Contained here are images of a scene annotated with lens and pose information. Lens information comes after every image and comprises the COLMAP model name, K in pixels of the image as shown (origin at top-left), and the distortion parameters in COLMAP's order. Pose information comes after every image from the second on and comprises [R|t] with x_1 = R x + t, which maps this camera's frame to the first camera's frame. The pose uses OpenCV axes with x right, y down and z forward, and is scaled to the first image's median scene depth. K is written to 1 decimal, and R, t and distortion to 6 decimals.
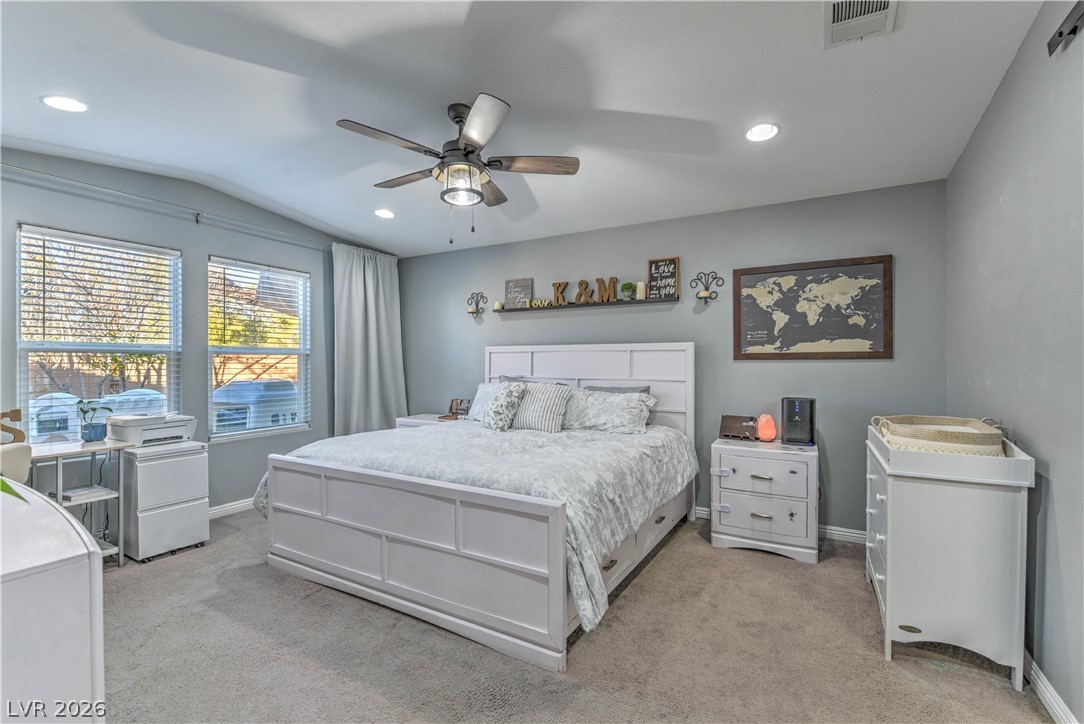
lens RADIAL K [[468.8, 0, 535.3], [0, 468.8, 361.8], [0, 0, 1]] dist [-0.003186, -0.004034]
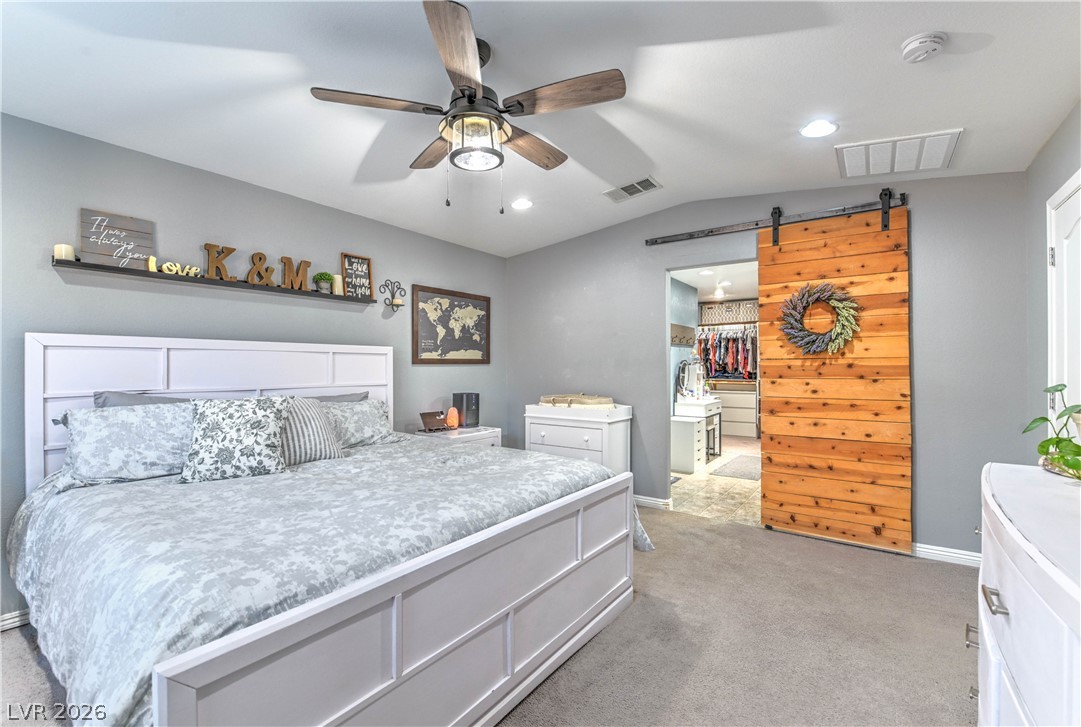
lens RADIAL K [[467.5, 0, 537.5], [0, 467.5, 365.8], [0, 0, 1]] dist [-0.003186, -0.004034]
pose [[0.109108, 0.002388, 0.994027, -0.671481], [0.001765, 0.999995, -0.002596, 0.003406], [-0.994028, 0.002038, 0.109104, 0.587131]]
